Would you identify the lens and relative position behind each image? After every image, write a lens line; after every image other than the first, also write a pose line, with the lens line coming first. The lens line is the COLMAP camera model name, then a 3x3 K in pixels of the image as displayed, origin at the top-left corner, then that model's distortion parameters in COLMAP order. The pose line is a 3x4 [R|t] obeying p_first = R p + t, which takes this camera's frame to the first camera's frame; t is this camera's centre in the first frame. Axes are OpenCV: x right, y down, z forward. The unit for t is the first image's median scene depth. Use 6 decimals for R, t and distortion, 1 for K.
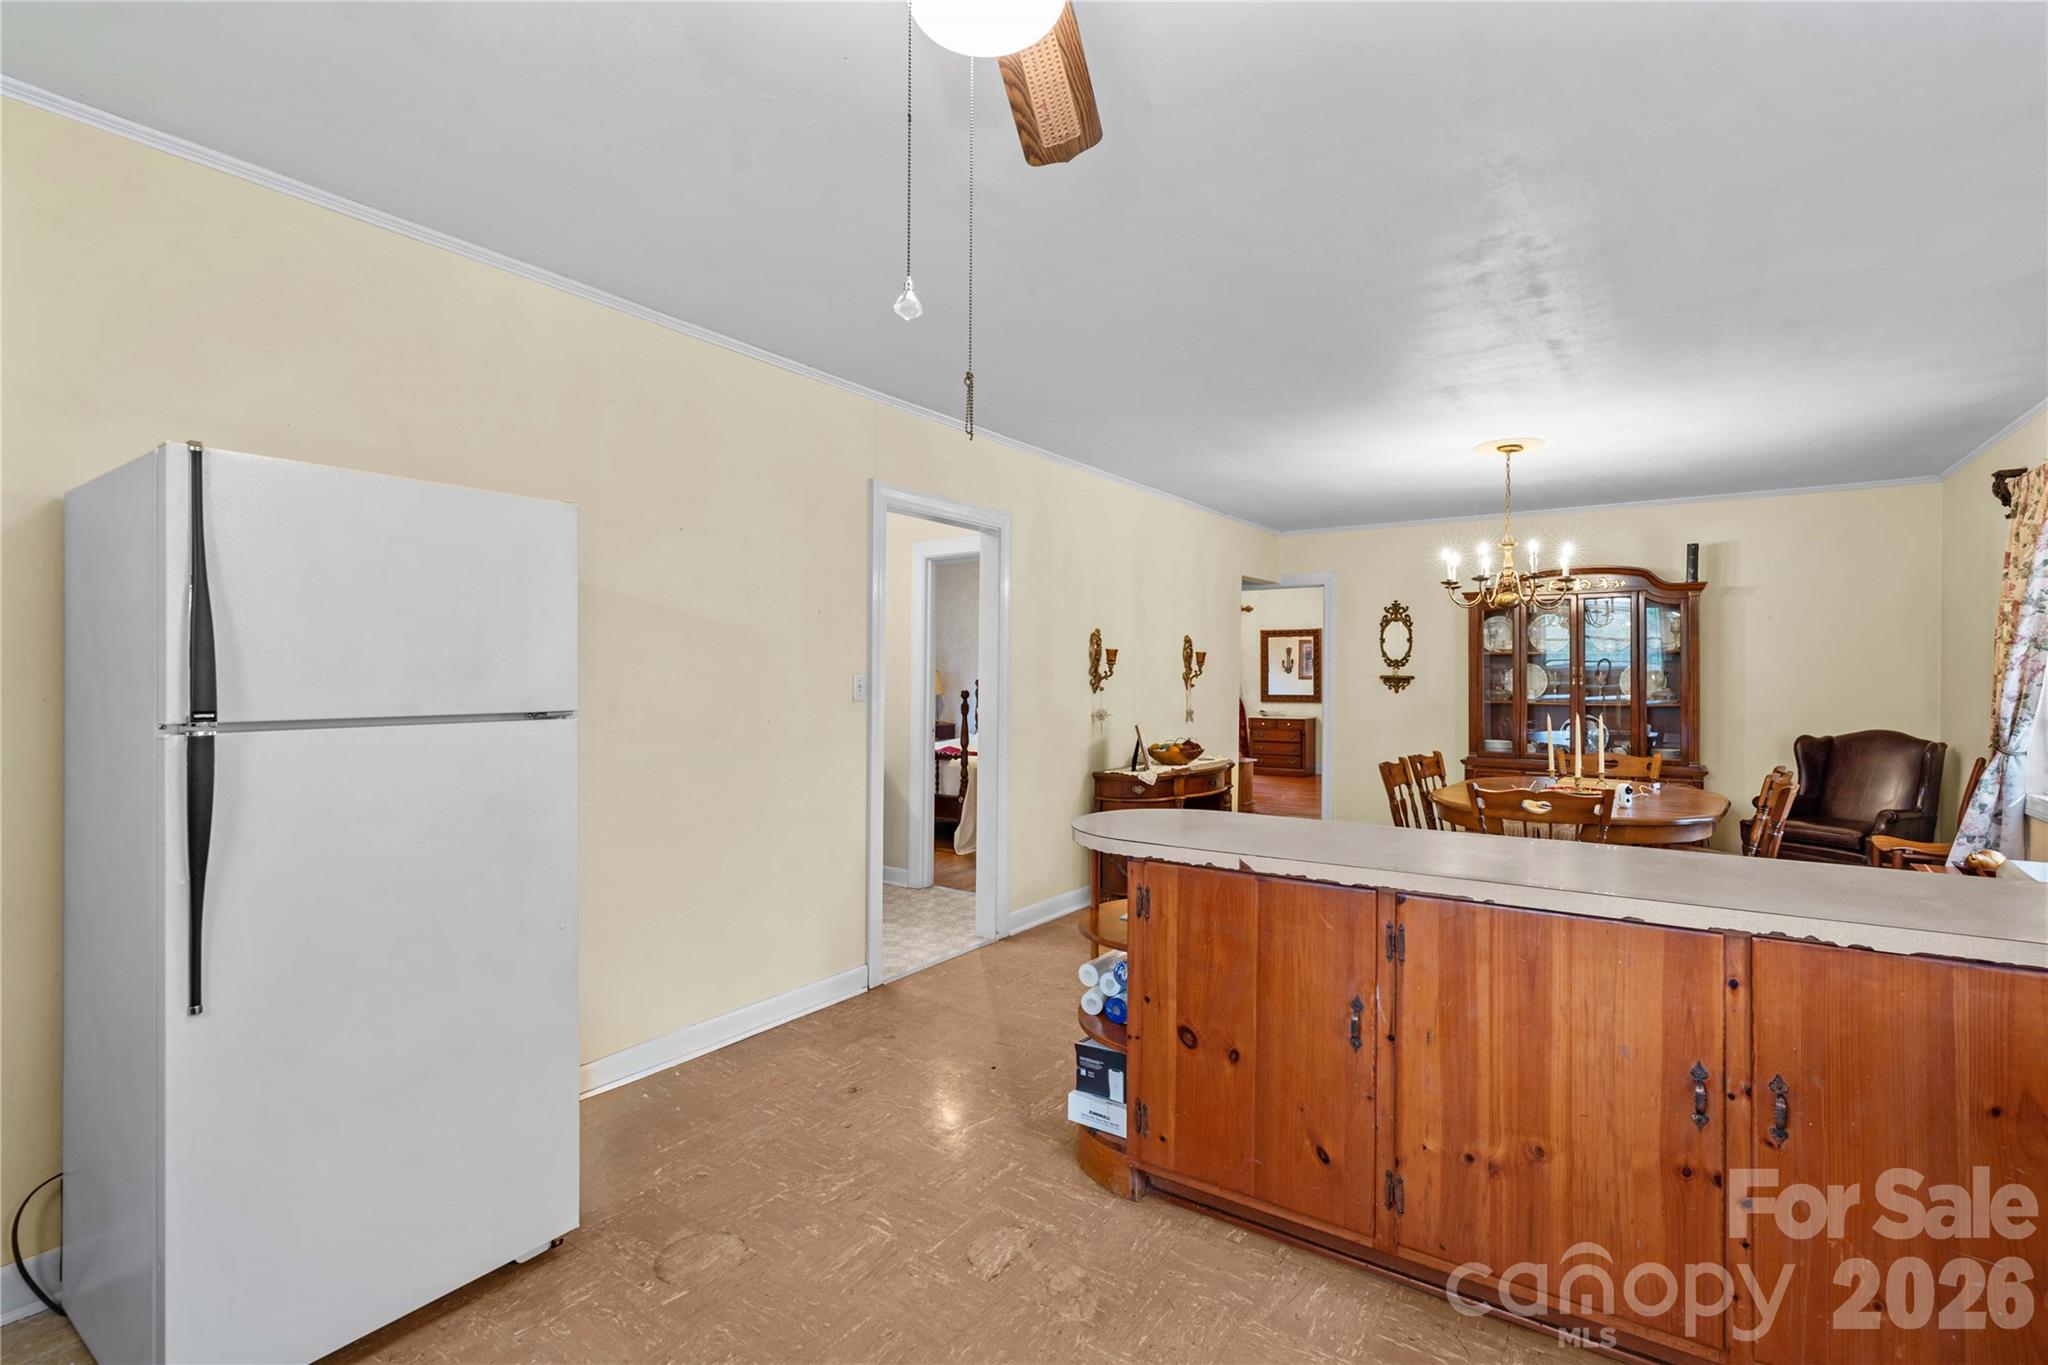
lens RADIAL K [[959.2, 0, 1022.5], [0, 959.2, 675.2], [0, 0, 1]] dist [0.000293, -0.000400]
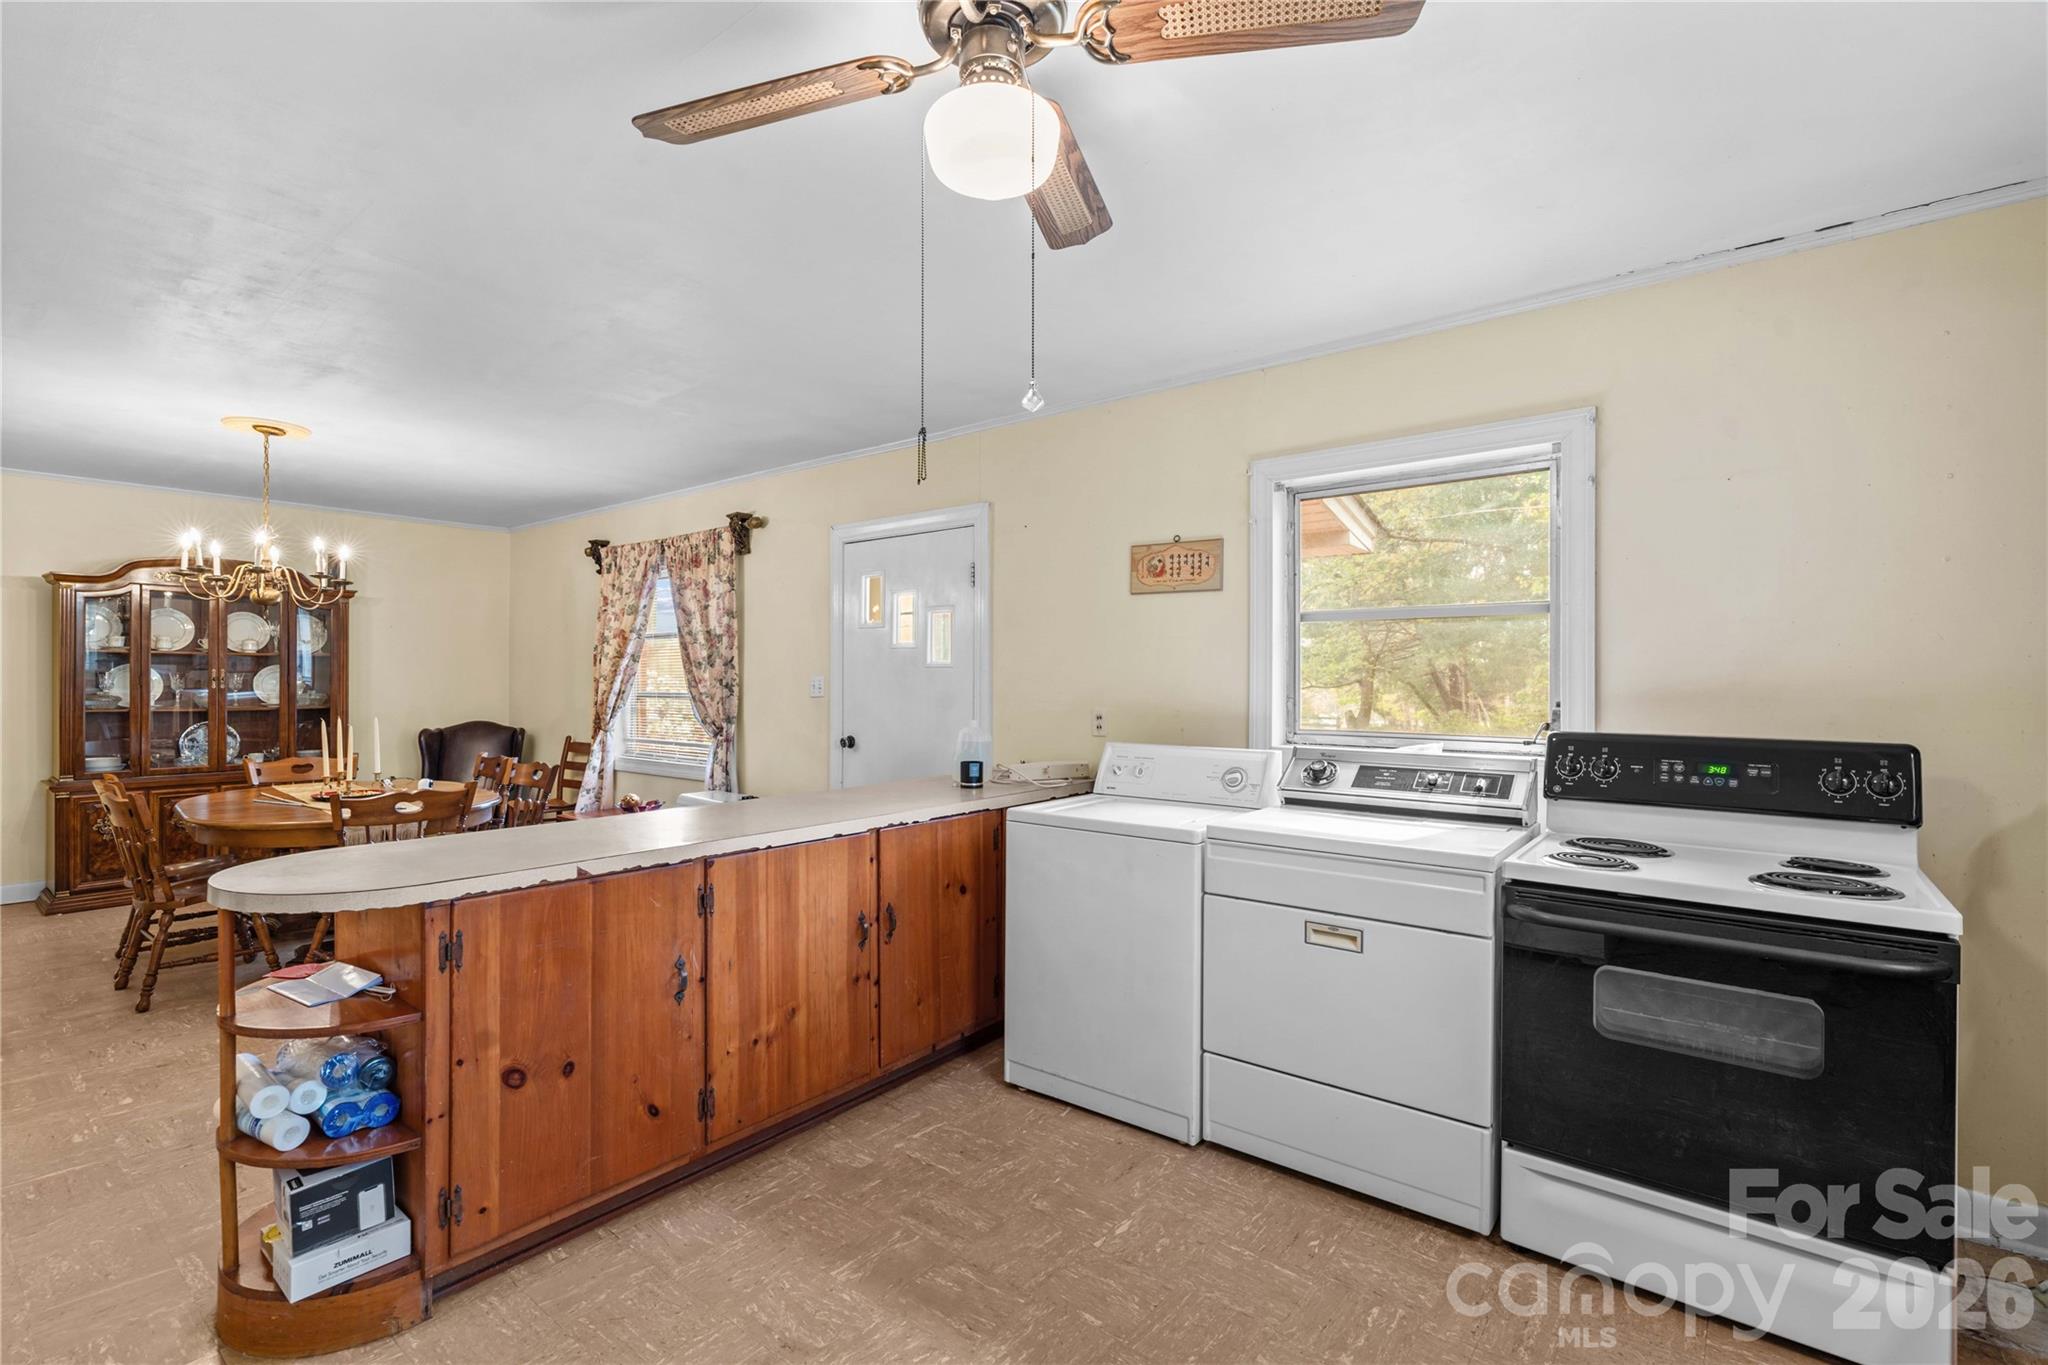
lens RADIAL K [[933.5, 0, 1024.0], [0, 933.5, 682.5], [0, 0, 1]] dist [0.000382, 0.000261]
pose [[0.064049, -0.005479, 0.997932, -0.626156], [-0.001901, 0.999982, 0.005612, -0.005043], [-0.997945, -0.002256, 0.064037, 0.421165]]
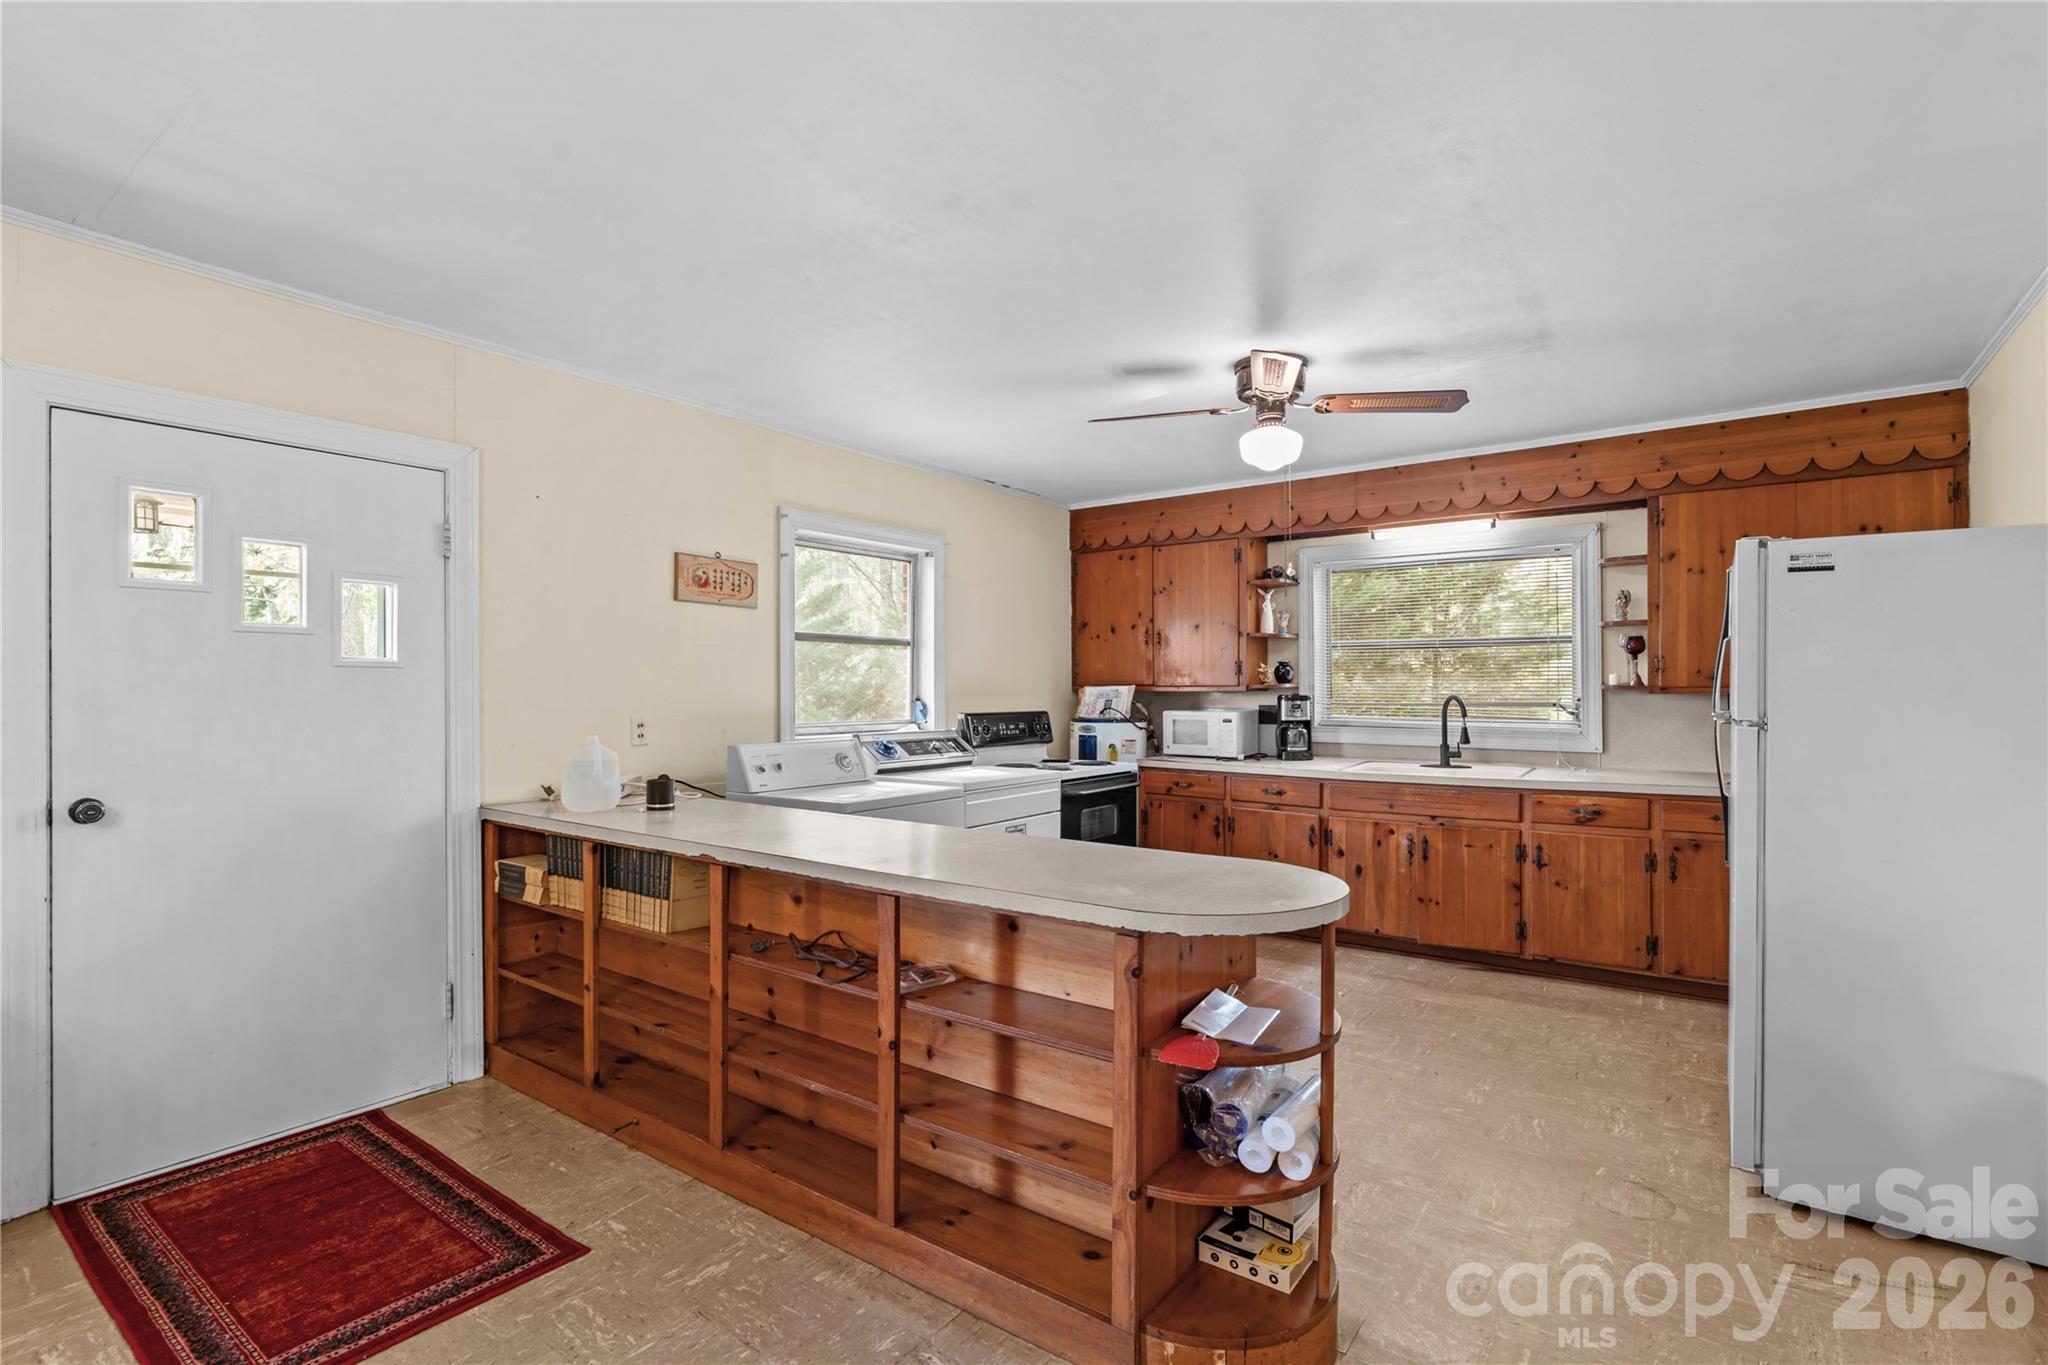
lens RADIAL K [[999.3, 0, 967.3], [0, 999.3, 686.4], [0, 0, 1]] dist [0.001550, -0.000101]
pose [[-0.998975, -0.001927, 0.045217, 0.340784], [-0.001902, 0.999998, 0.000600, -0.001940], [-0.045218, 0.000514, -0.998977, 1.933114]]
